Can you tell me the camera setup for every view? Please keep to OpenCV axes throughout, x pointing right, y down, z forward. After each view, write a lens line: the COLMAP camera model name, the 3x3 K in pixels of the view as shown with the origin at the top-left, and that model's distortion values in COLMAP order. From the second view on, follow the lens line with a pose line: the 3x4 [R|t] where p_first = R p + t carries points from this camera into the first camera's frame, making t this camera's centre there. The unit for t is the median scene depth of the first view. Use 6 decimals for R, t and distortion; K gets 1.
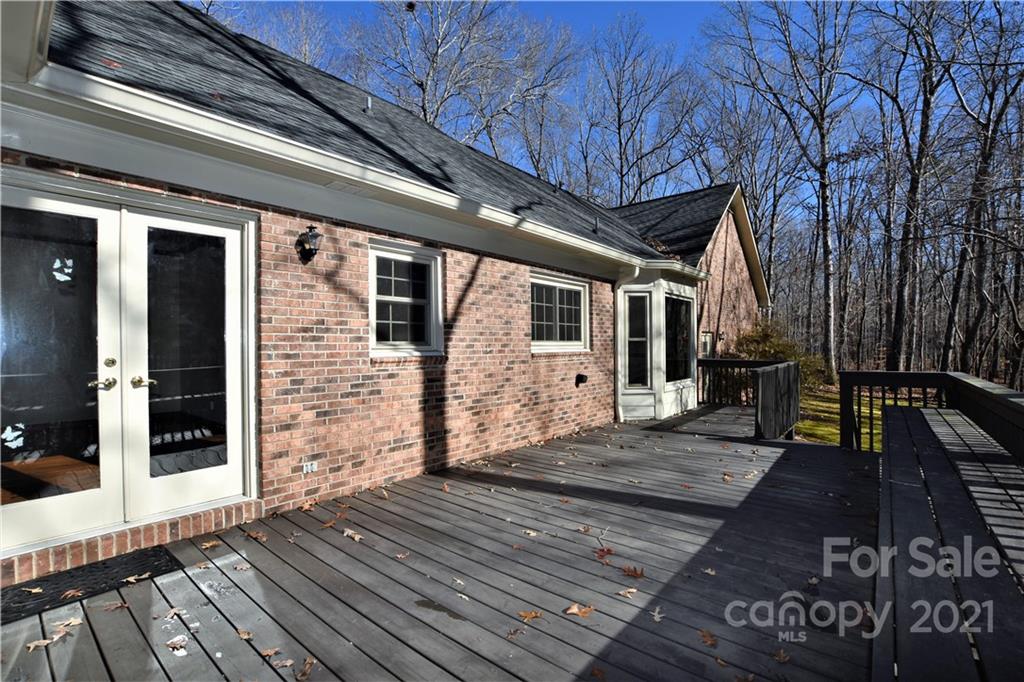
lens RADIAL K [[457.1, 0, 521.0], [0, 457.1, 346.0], [0, 0, 1]] dist [-0.030446, 0.001430]
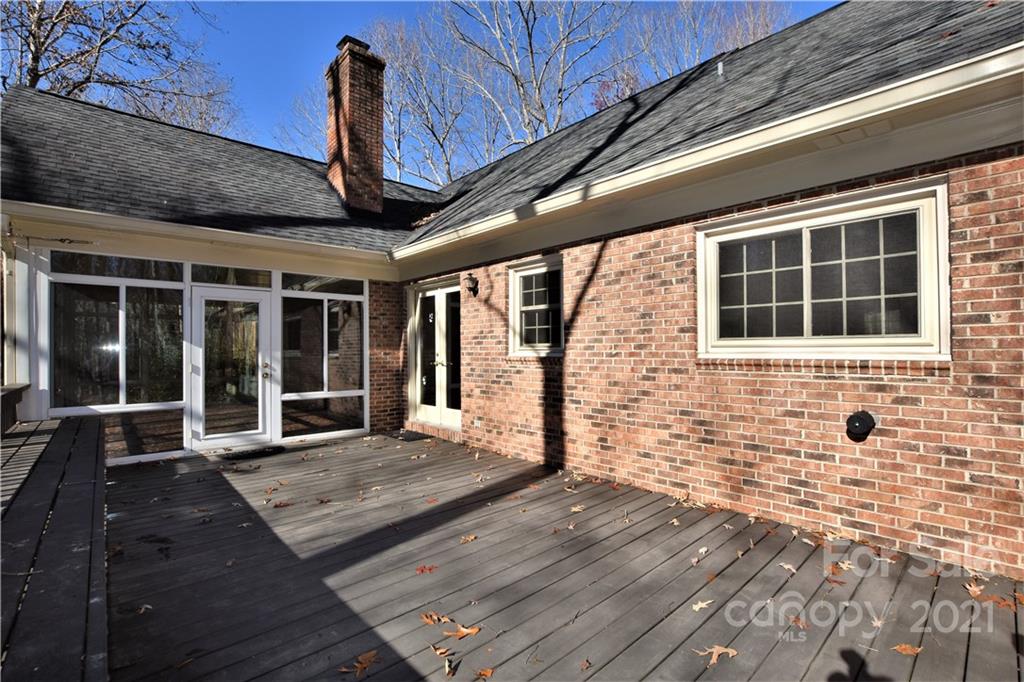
lens RADIAL K [[457.1, 0, 519.5], [0, 457.1, 348.7], [0, 0, 1]] dist [-0.030446, 0.001430]
pose [[-0.134193, 0.006489, -0.990934, 0.811446], [0.005976, 0.999966, 0.005738, -0.003613], [0.990937, -0.005152, -0.134227, 1.004745]]
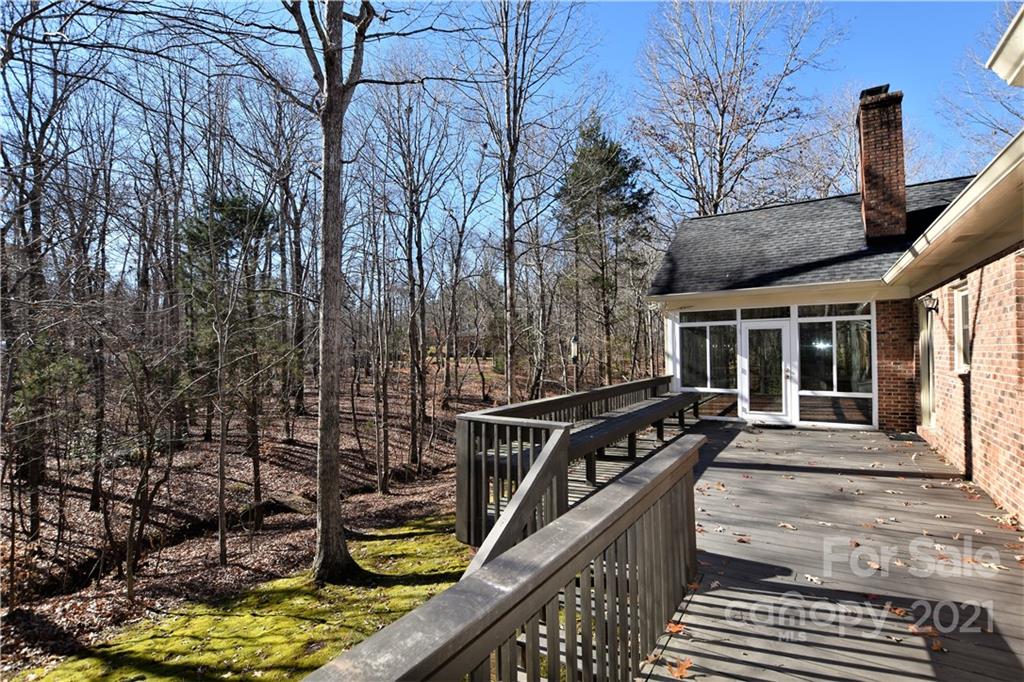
lens RADIAL K [[457.1, 0, 516.0], [0, 457.1, 344.4], [0, 0, 1]] dist [-0.030446, 0.001430]
pose [[-0.994497, 0.019056, -0.103022, 0.958532], [0.020557, 0.999697, -0.013524, -0.056639], [0.102733, -0.015568, -0.994587, 1.847932]]
